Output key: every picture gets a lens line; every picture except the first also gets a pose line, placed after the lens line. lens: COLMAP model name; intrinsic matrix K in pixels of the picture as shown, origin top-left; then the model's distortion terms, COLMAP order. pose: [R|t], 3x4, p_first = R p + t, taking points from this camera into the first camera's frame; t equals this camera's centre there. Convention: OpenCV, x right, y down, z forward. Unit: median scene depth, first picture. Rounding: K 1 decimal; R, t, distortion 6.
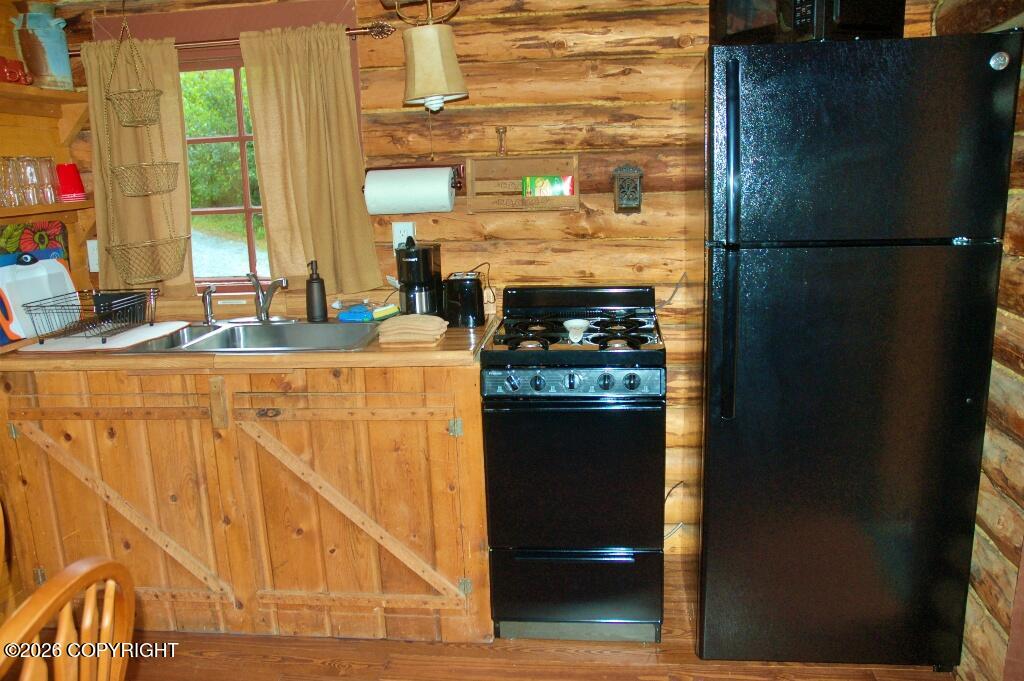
lens RADIAL K [[798.8, 0, 511.0], [0, 798.8, 382.8], [0, 0, 1]] dist [-0.164479, 0.146418]
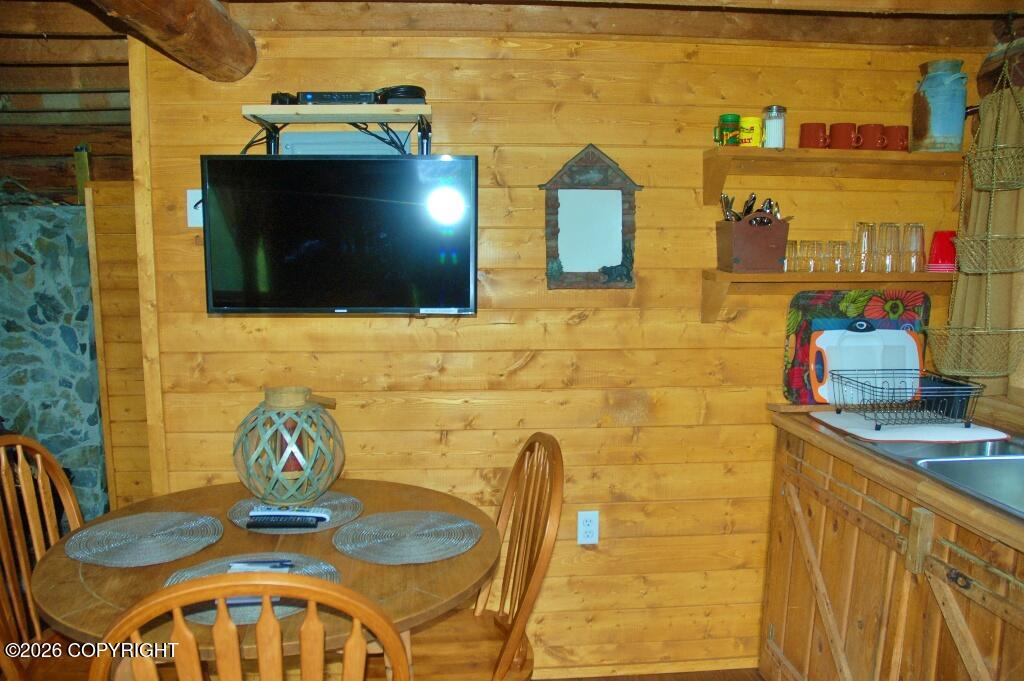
lens RADIAL K [[778.5, 0, 476.4], [0, 778.5, 369.5], [0, 0, 1]] dist [-0.155089, 0.096114]
pose [[0.184038, 0.180126, -0.966273, 0.210302], [-0.262816, 0.956290, 0.128209, -0.106964], [0.947131, 0.230356, 0.223334, 0.351781]]
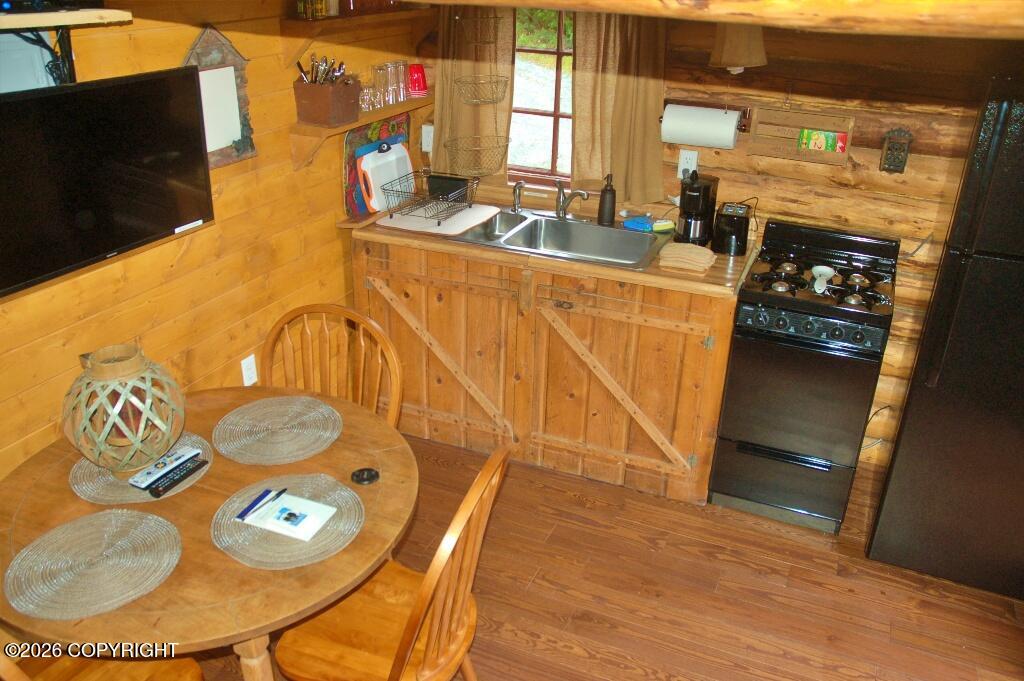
lens RADIAL K [[798.8, 0, 511.0], [0, 798.8, 382.8], [0, 0, 1]] dist [-0.164479, 0.146418]
pose [[0.950029, 0.184272, -0.251970, -0.035450], [-0.120984, 0.961442, 0.246967, -0.138058], [0.287764, -0.204141, 0.935691, -0.245302]]
